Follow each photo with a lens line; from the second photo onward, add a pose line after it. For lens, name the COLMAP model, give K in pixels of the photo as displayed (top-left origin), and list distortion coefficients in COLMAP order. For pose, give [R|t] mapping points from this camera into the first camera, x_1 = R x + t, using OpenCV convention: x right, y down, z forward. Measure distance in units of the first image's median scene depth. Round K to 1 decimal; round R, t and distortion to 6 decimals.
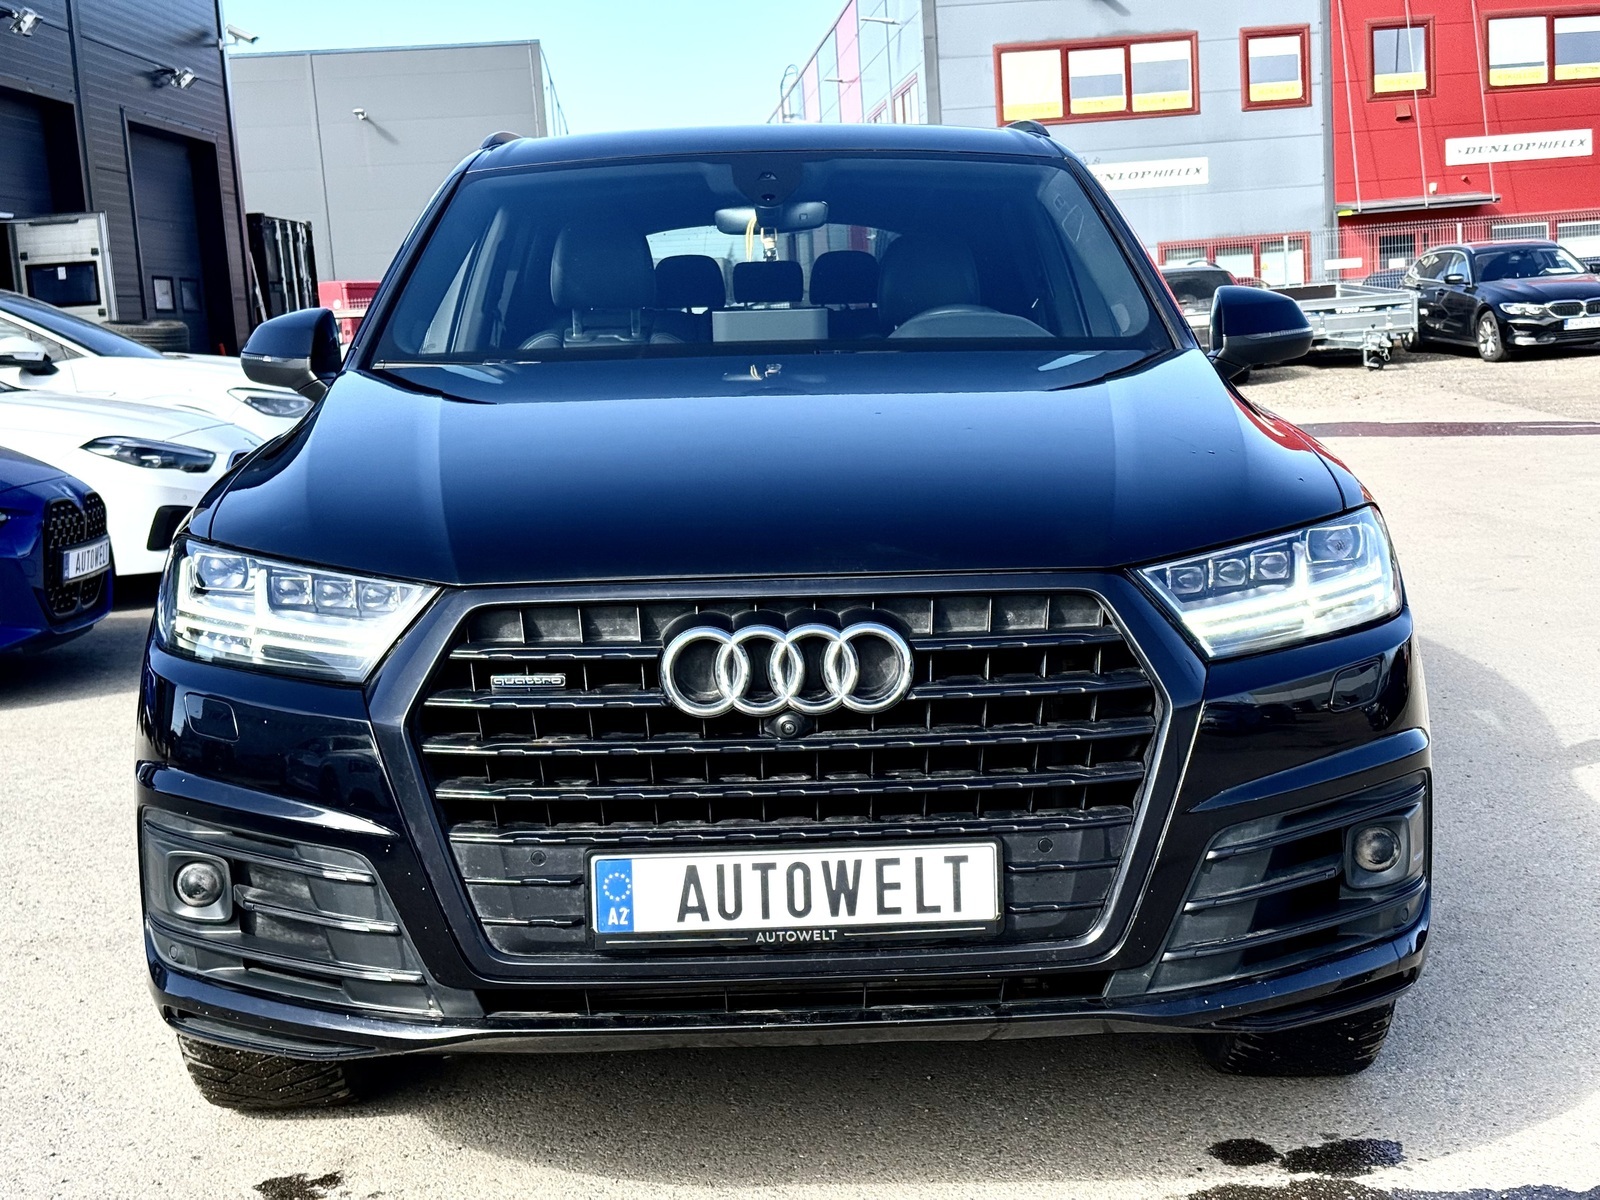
lens RADIAL K [[2226.7, 0, 798.8], [0, 2226.7, 595.8], [0, 0, 1]] dist [0.108349, 0.000000]
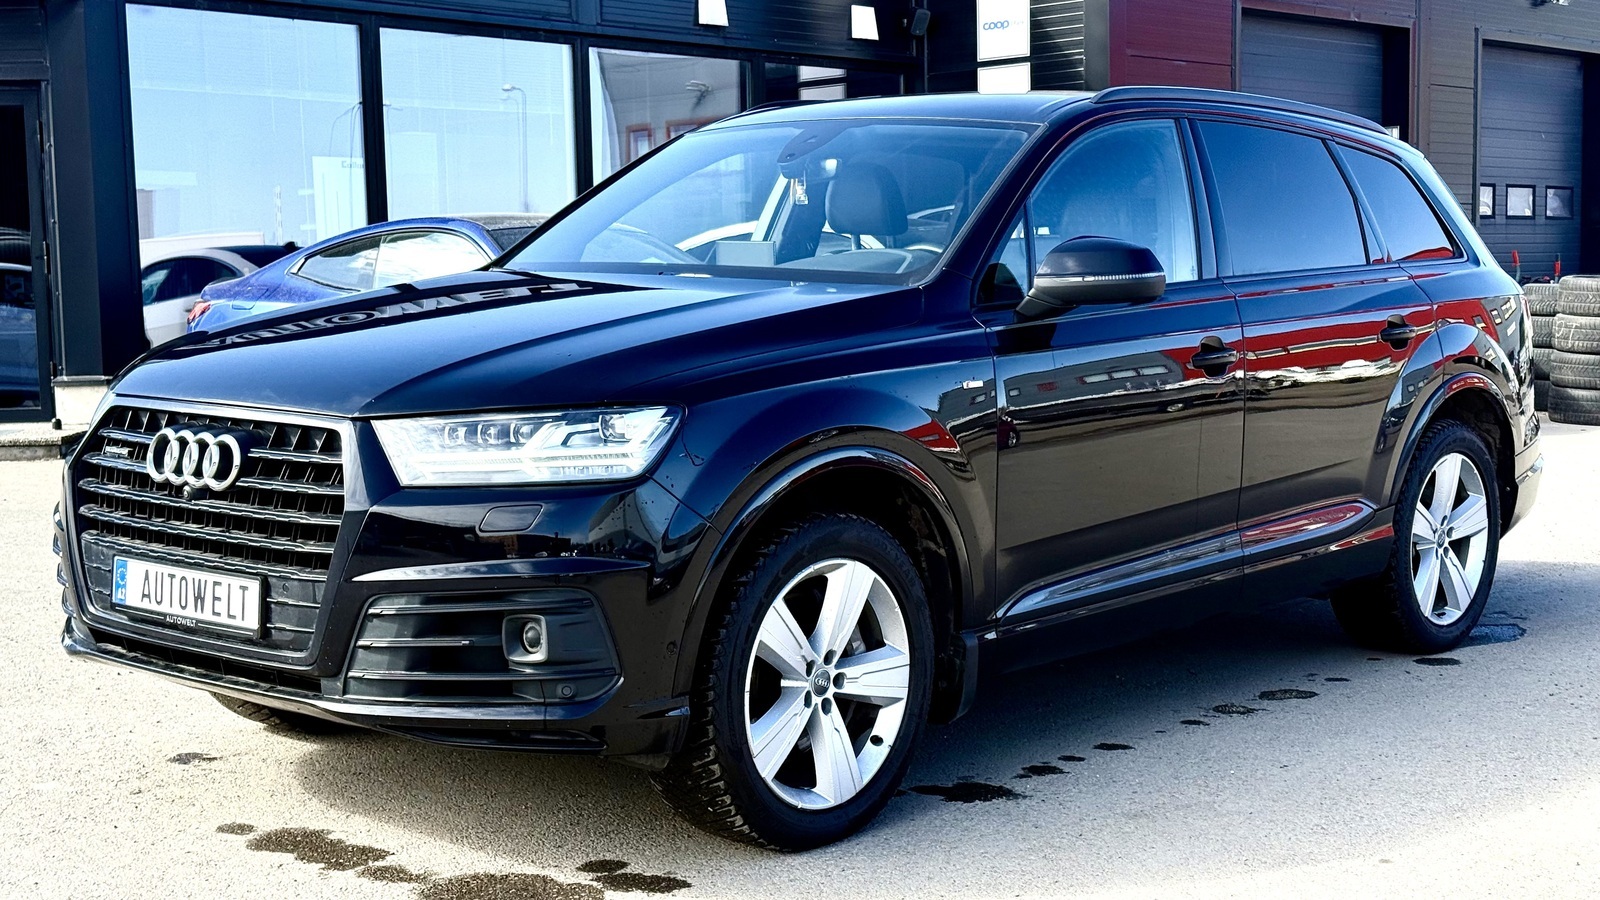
lens RADIAL K [[2188.4, 0, 800.2], [0, 2188.4, 451.1], [0, 0, 1]] dist [0.041660, 0.000000]
pose [[0.769213, 0.102434, -0.630728, 1.353250], [-0.112800, 0.993334, 0.023757, -0.060947], [0.628957, 0.052871, 0.775640, 0.028795]]
